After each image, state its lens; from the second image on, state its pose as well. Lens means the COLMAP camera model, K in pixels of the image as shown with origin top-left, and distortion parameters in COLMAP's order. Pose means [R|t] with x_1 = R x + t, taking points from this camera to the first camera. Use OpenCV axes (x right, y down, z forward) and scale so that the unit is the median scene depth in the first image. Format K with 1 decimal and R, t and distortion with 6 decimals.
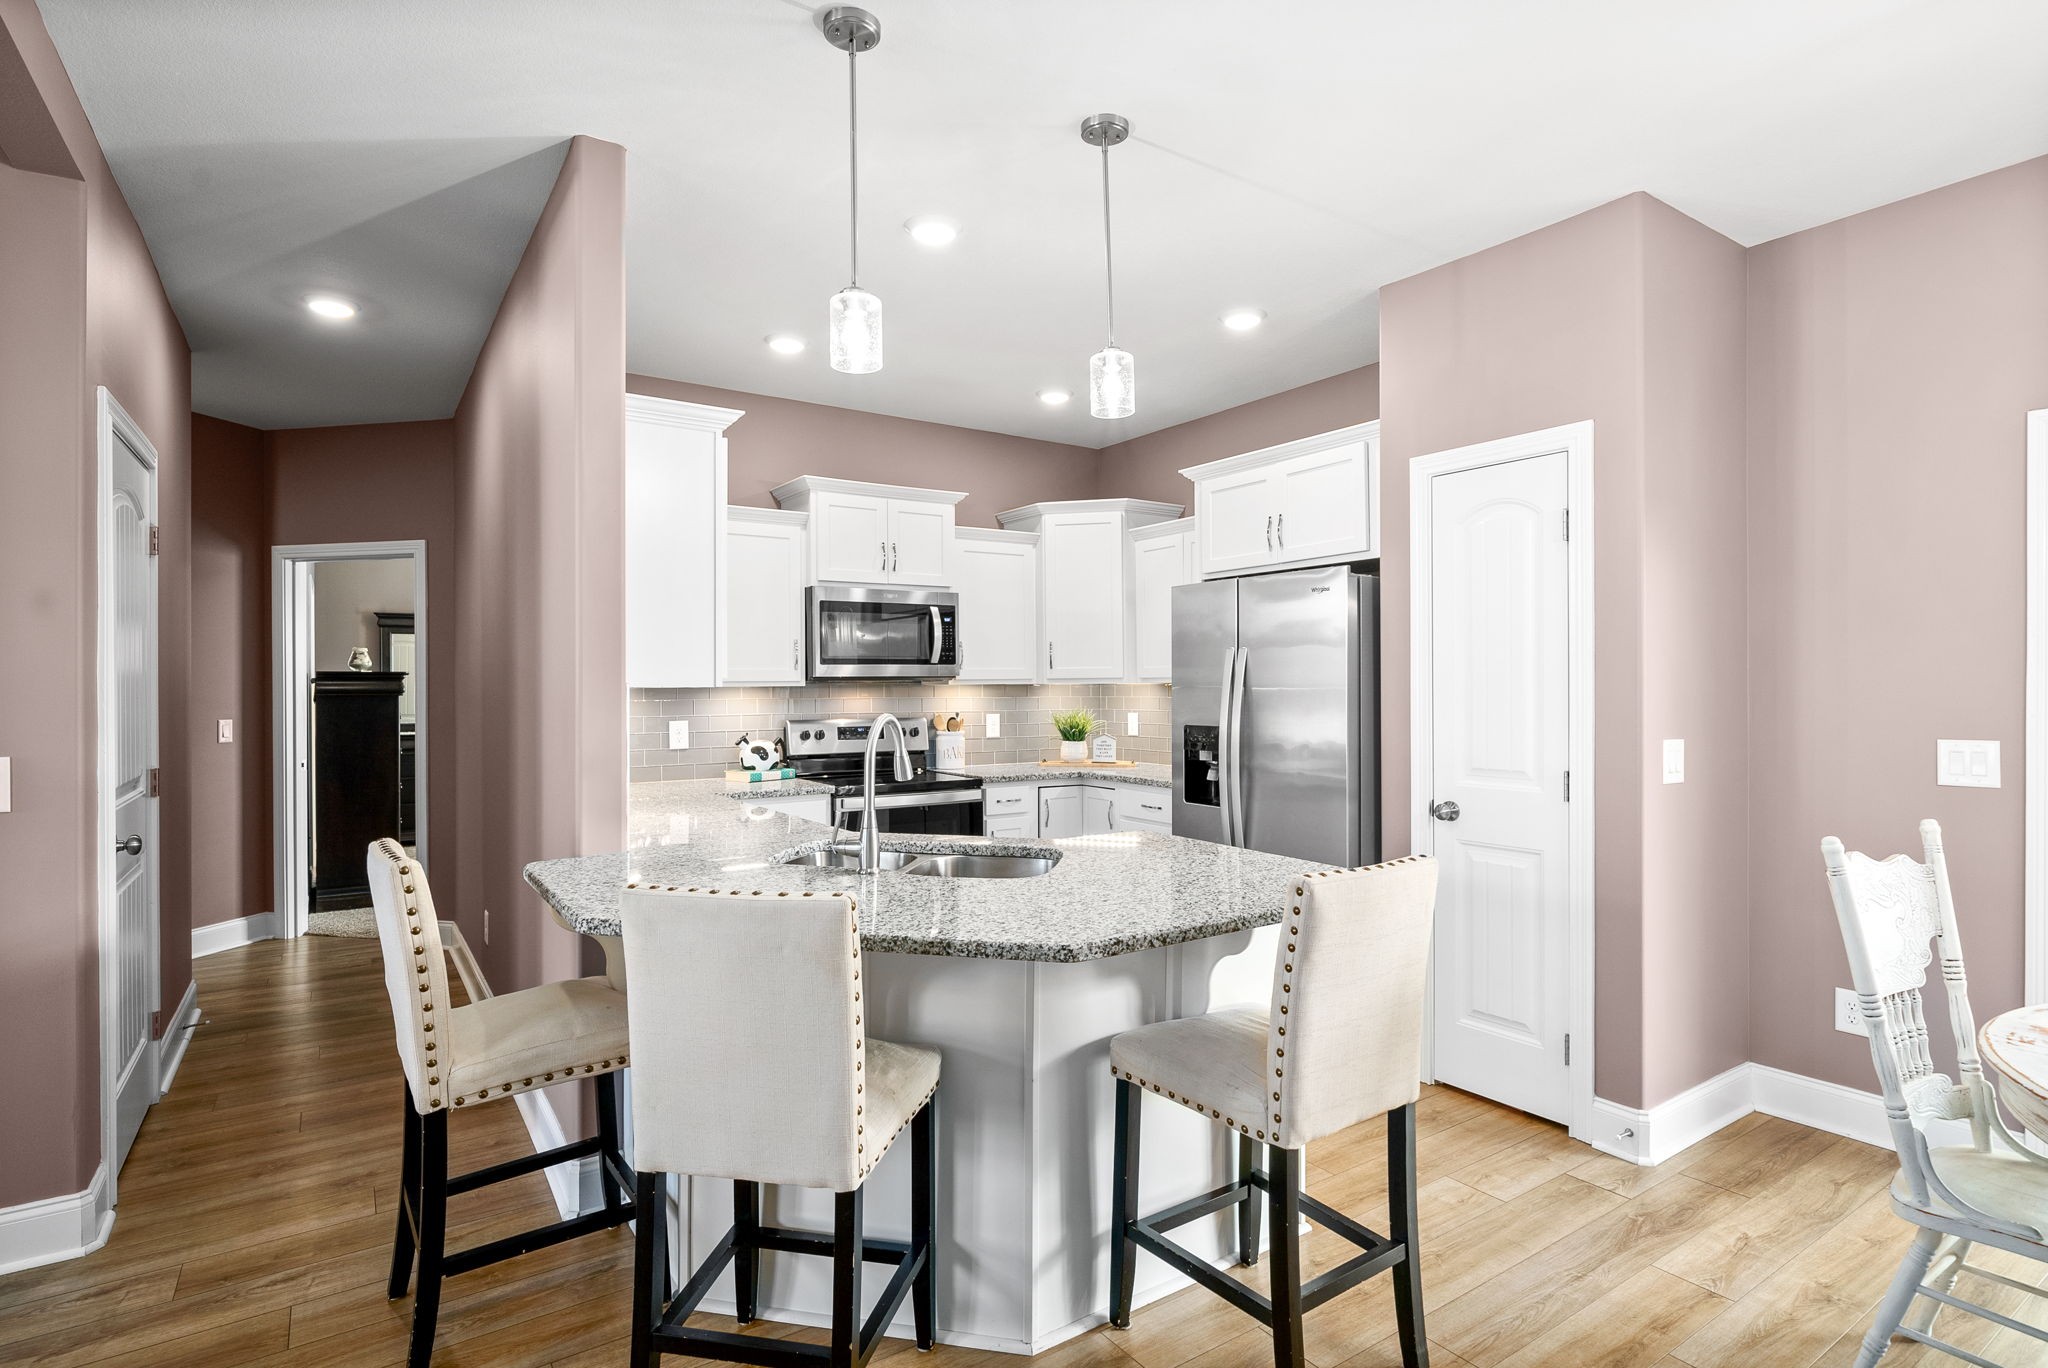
lens RADIAL K [[1052.3, 0, 1024.0], [0, 1052.3, 684.0], [0, 0, 1]] dist [0.004346, 0.000763]
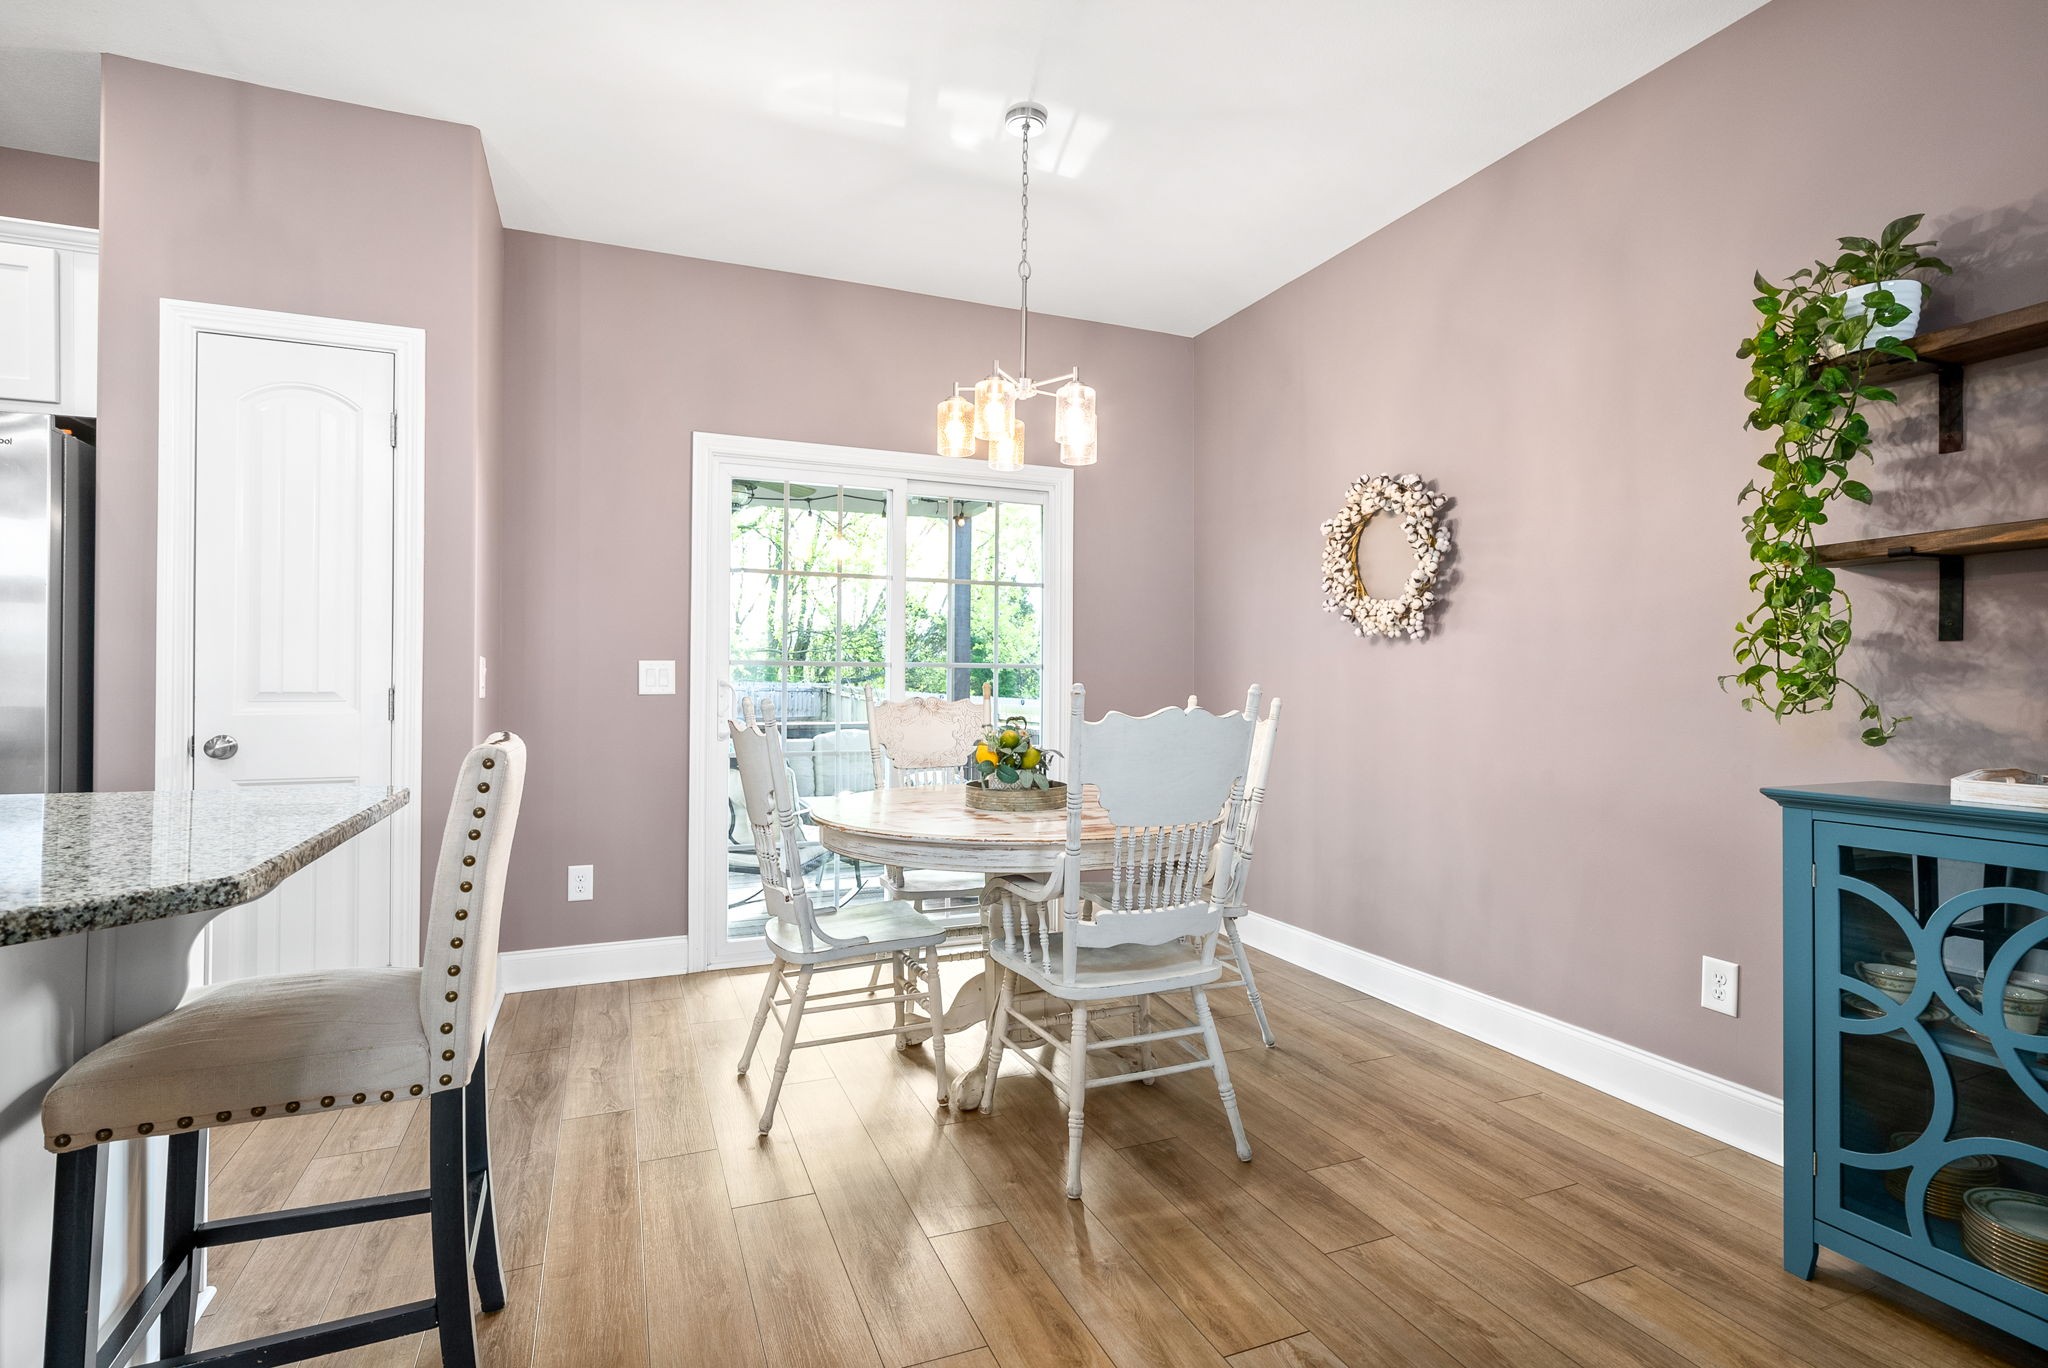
lens RADIAL K [[1001.0, 0, 1024.0], [0, 1001.0, 684.0], [0, 0, 1]] dist [-0.003874, -0.000686]
pose [[0.188364, 0.004950, 0.982087, -0.291528], [0.003382, 0.999978, -0.005689, 0.094643], [-0.982093, 0.004393, 0.188343, 0.295149]]
